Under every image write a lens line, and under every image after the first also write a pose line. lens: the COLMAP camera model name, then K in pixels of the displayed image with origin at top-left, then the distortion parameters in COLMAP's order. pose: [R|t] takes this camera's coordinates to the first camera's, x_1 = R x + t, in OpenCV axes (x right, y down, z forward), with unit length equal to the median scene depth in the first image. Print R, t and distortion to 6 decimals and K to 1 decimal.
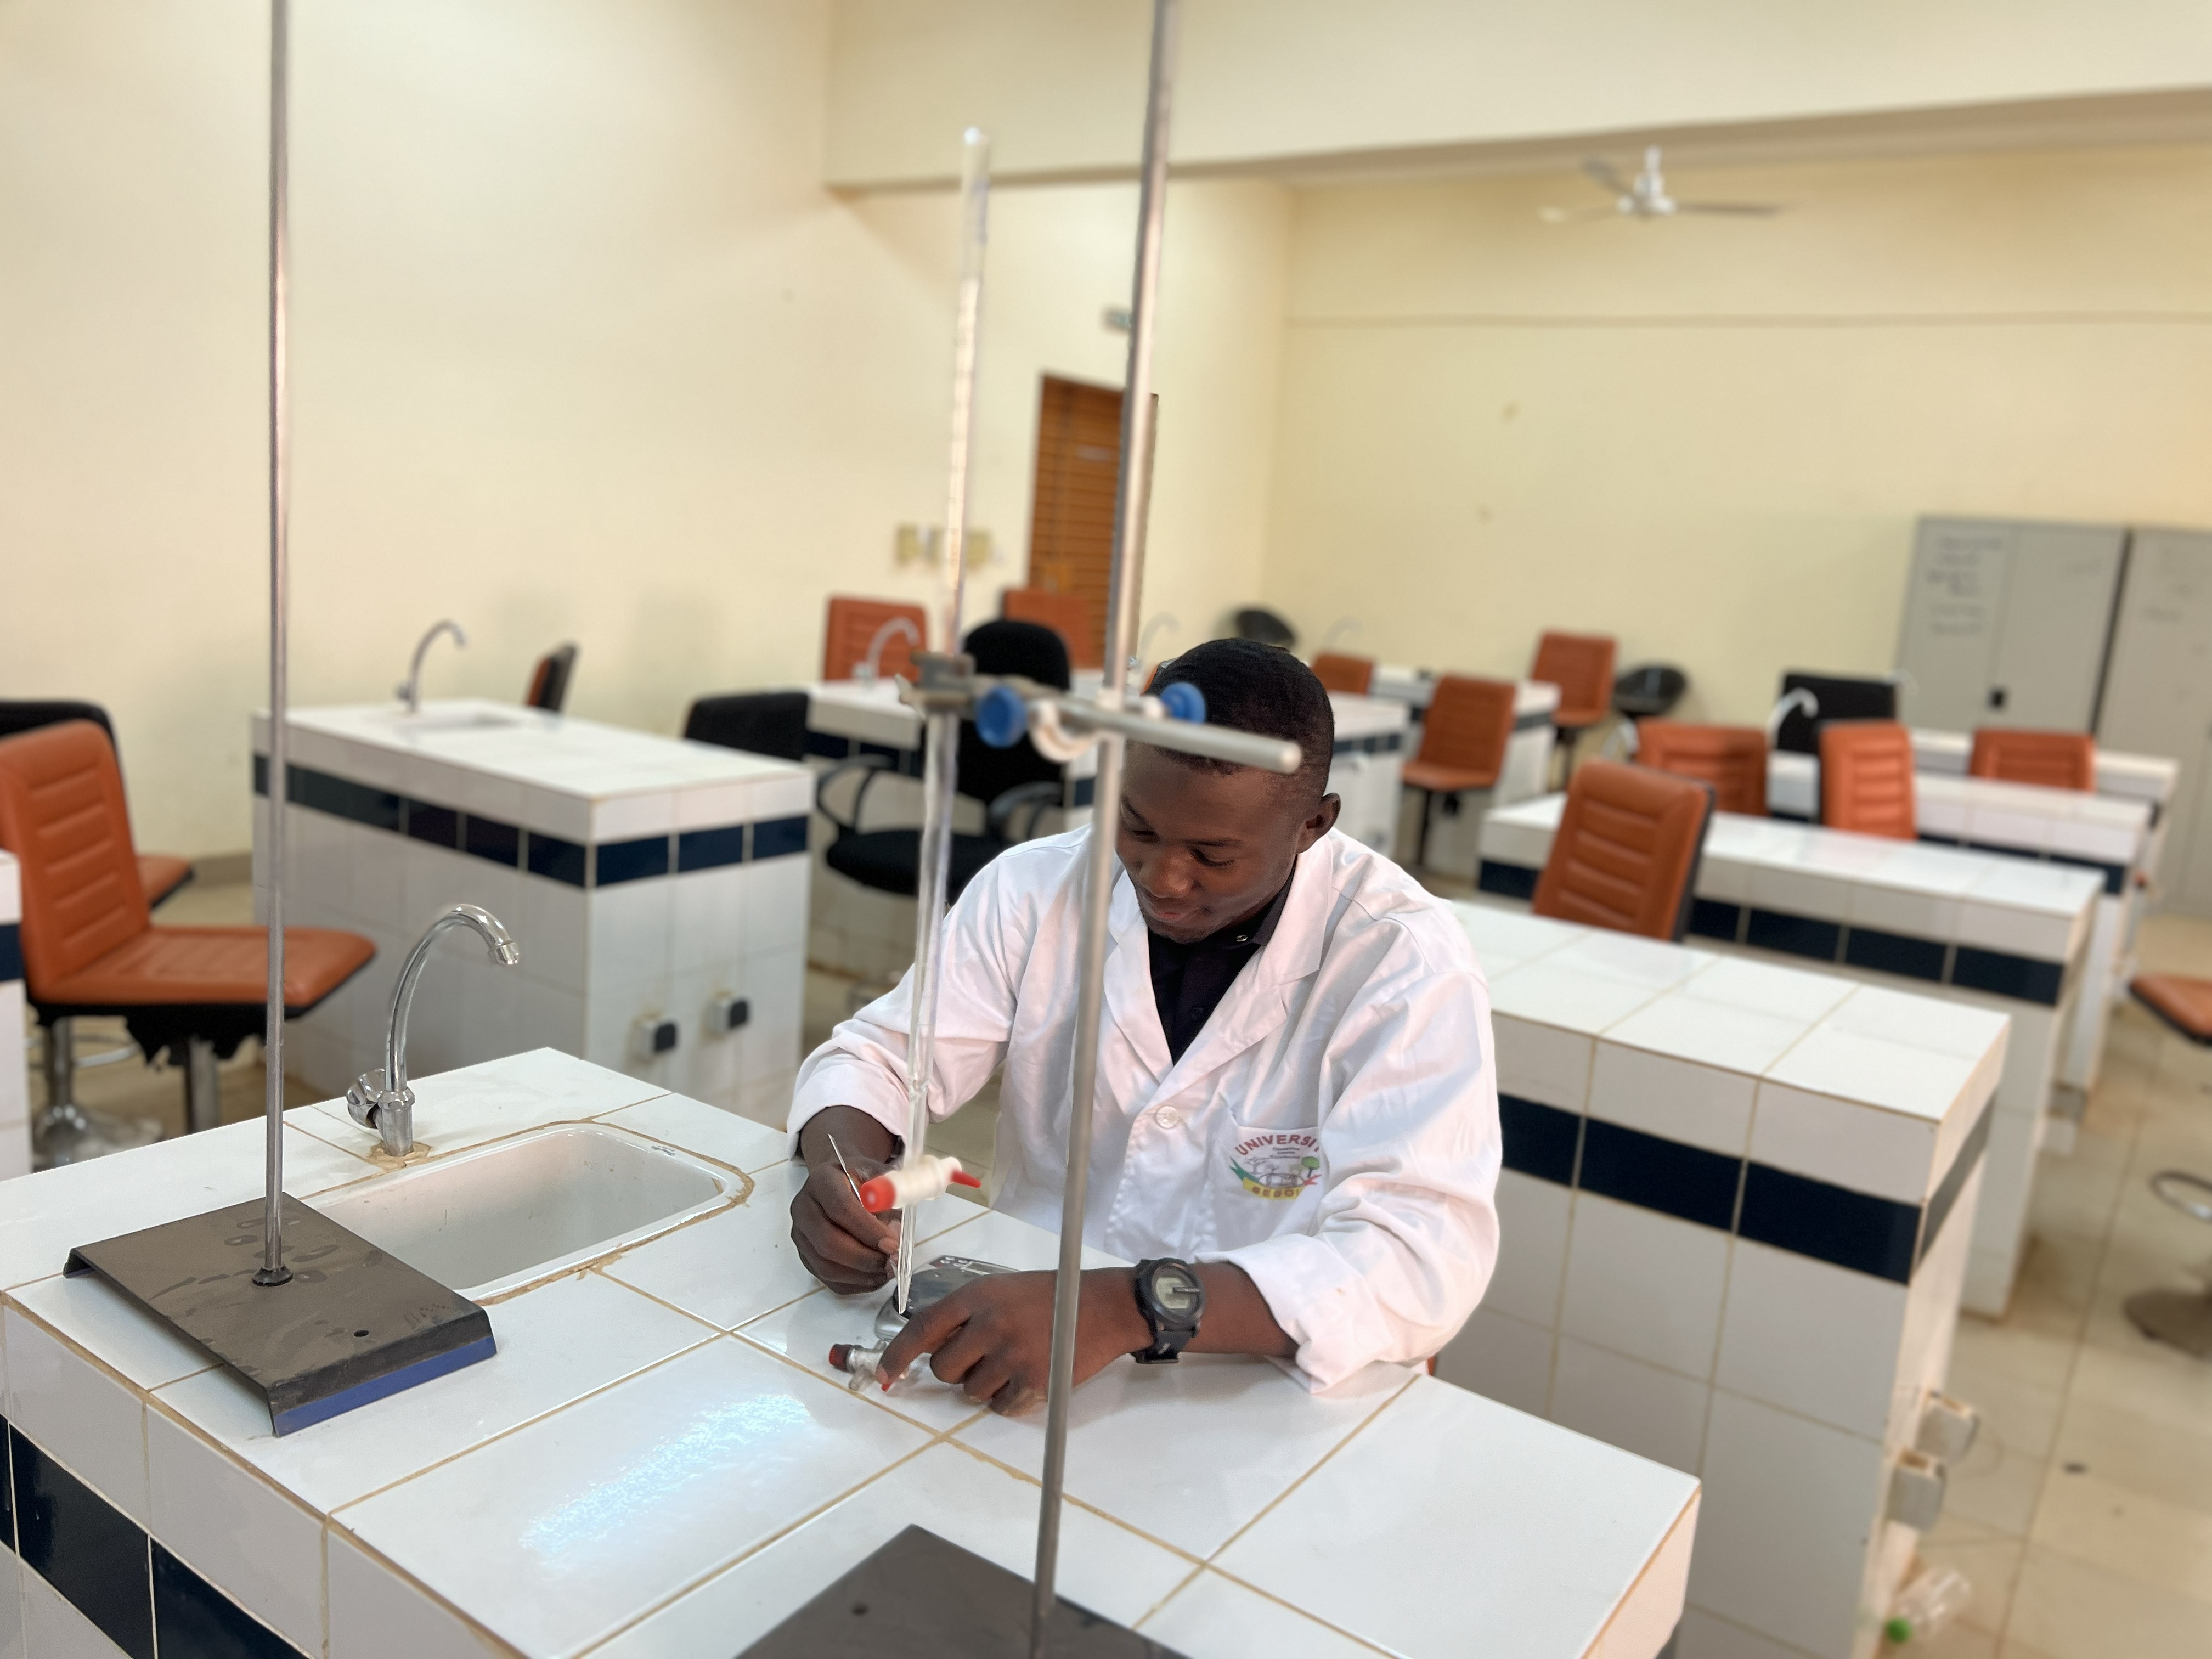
lens RADIAL K [[1661.8, 0, 1106.0], [0, 1661.8, 829.5], [0, 0, 1]] dist [0.070058, -0.080872]
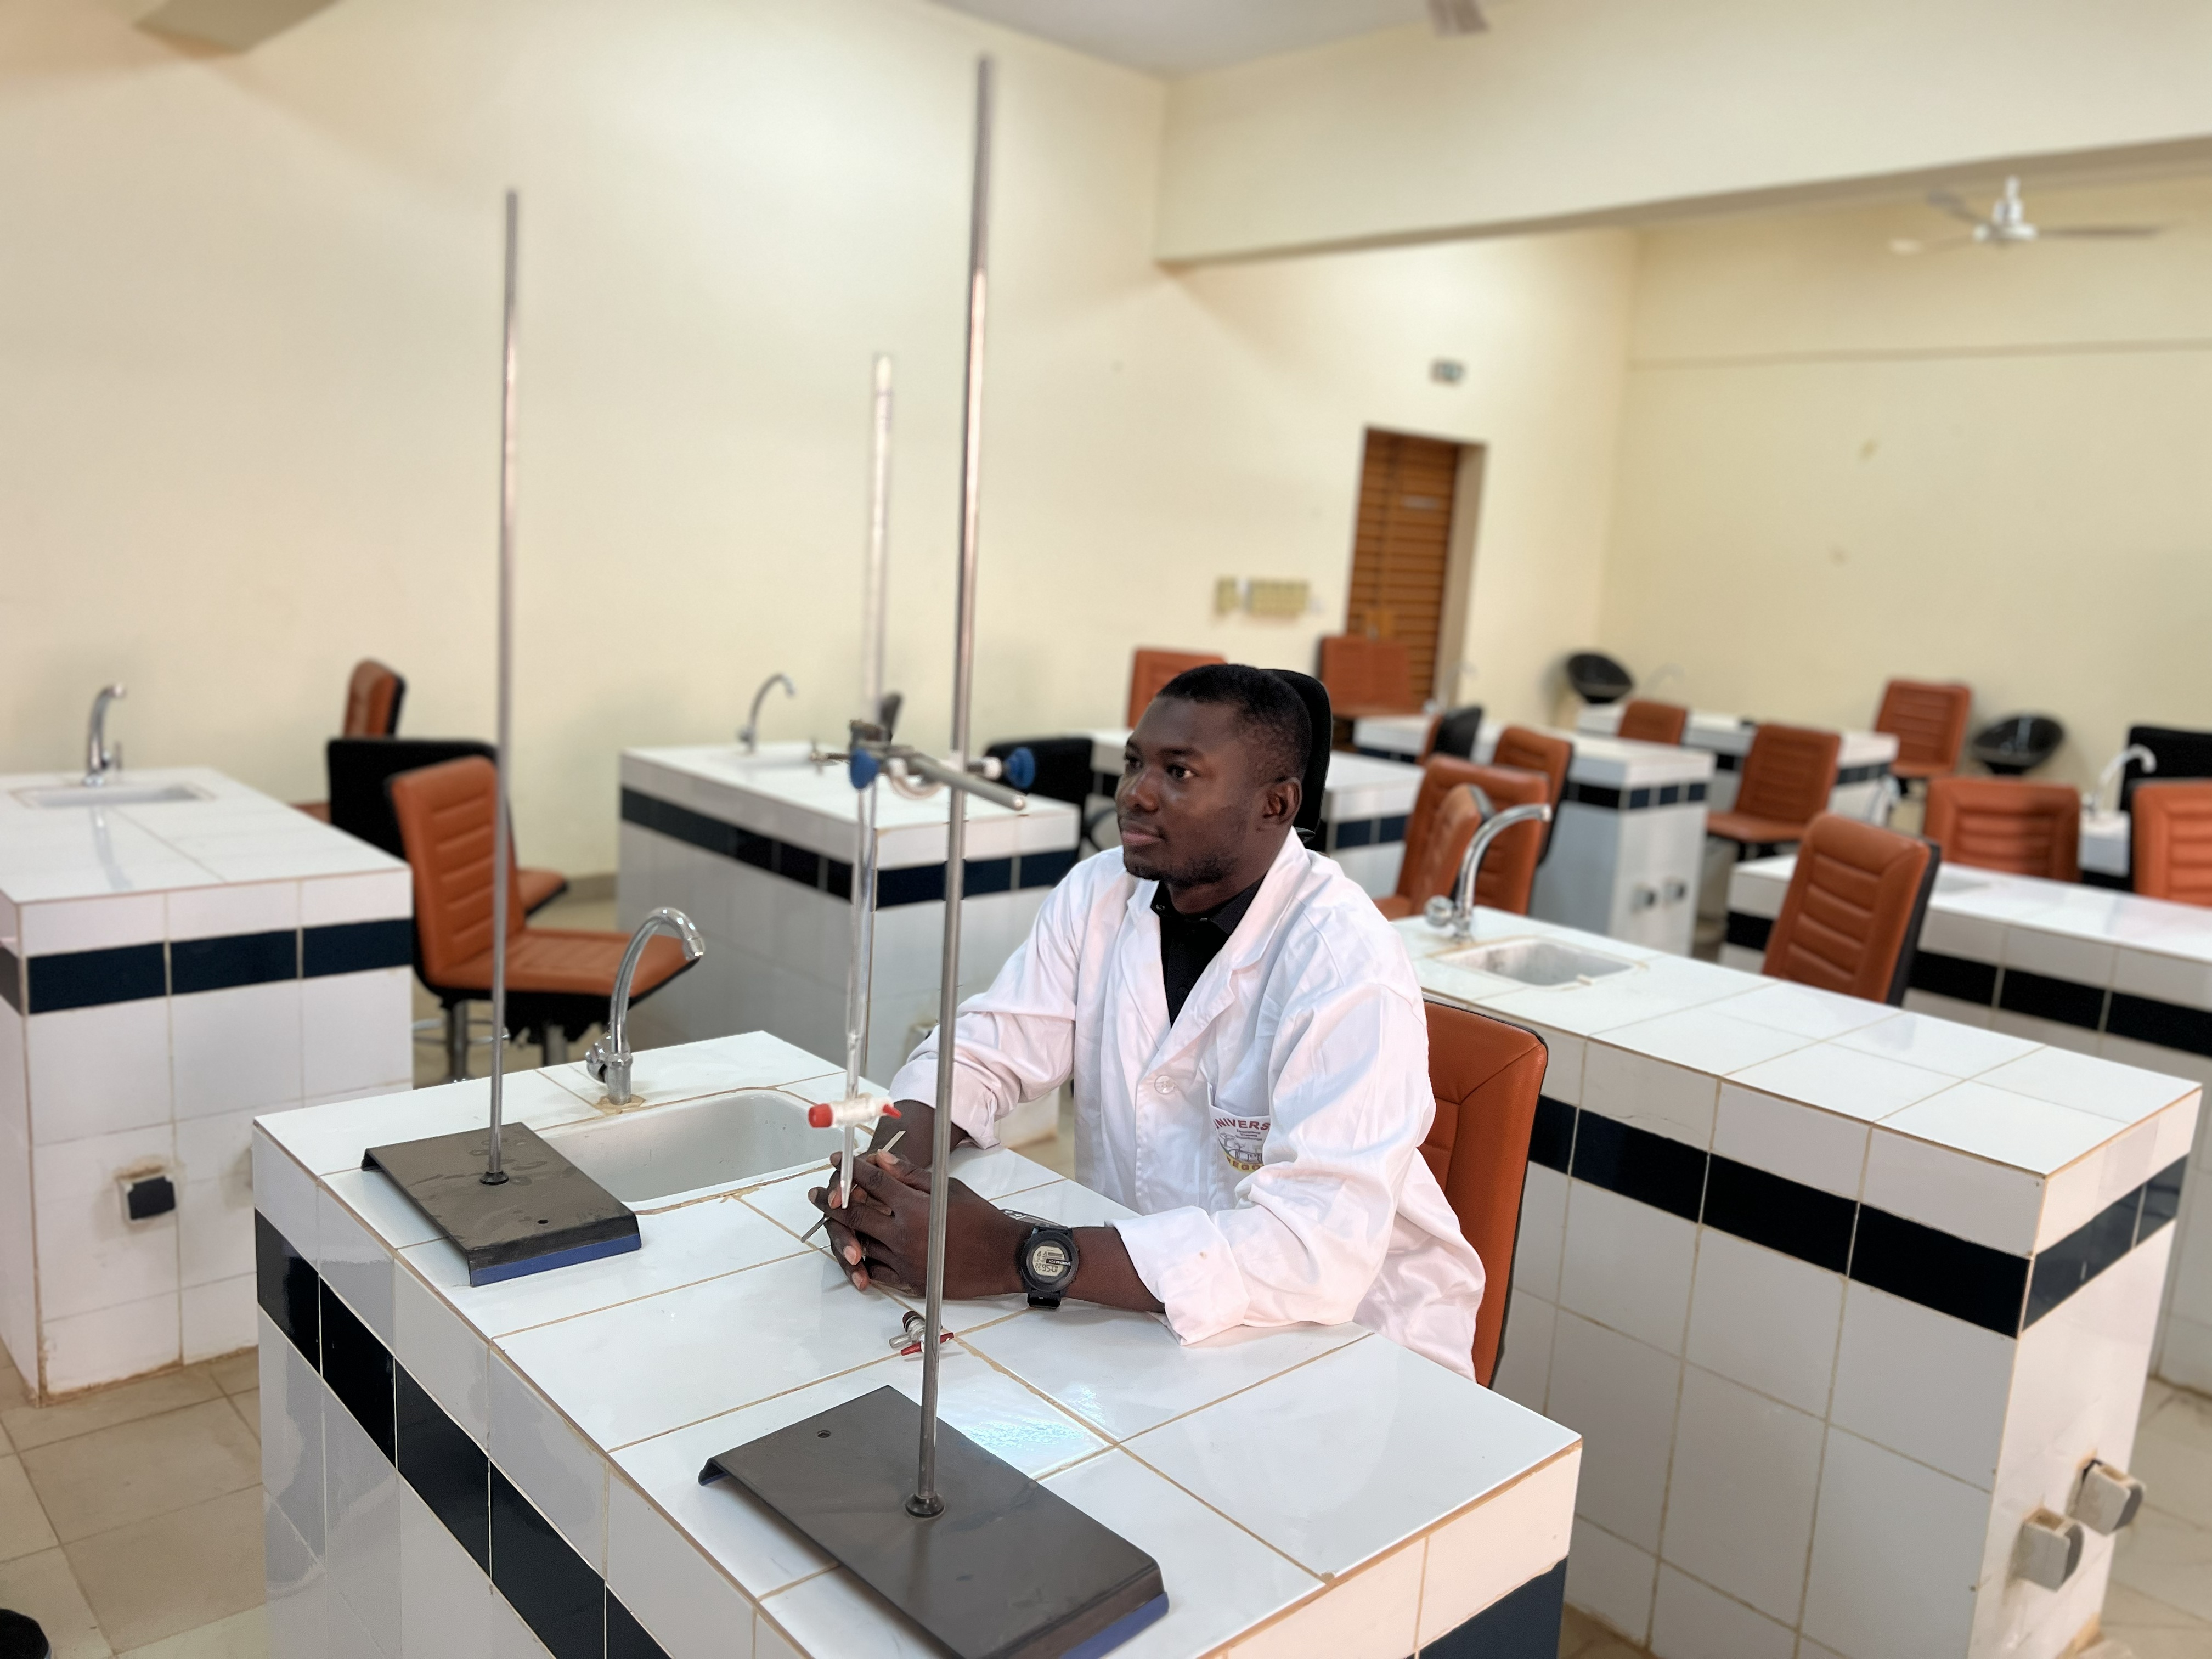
lens RADIAL K [[1661.8, 0, 1106.0], [0, 1661.8, 829.5], [0, 0, 1]] dist [0.070058, -0.080872]
pose [[0.974989, 0.021695, -0.221190, 0.103097], [-0.027270, 0.999382, -0.022183, 0.001993], [0.220572, 0.027660, 0.974978, -0.076661]]
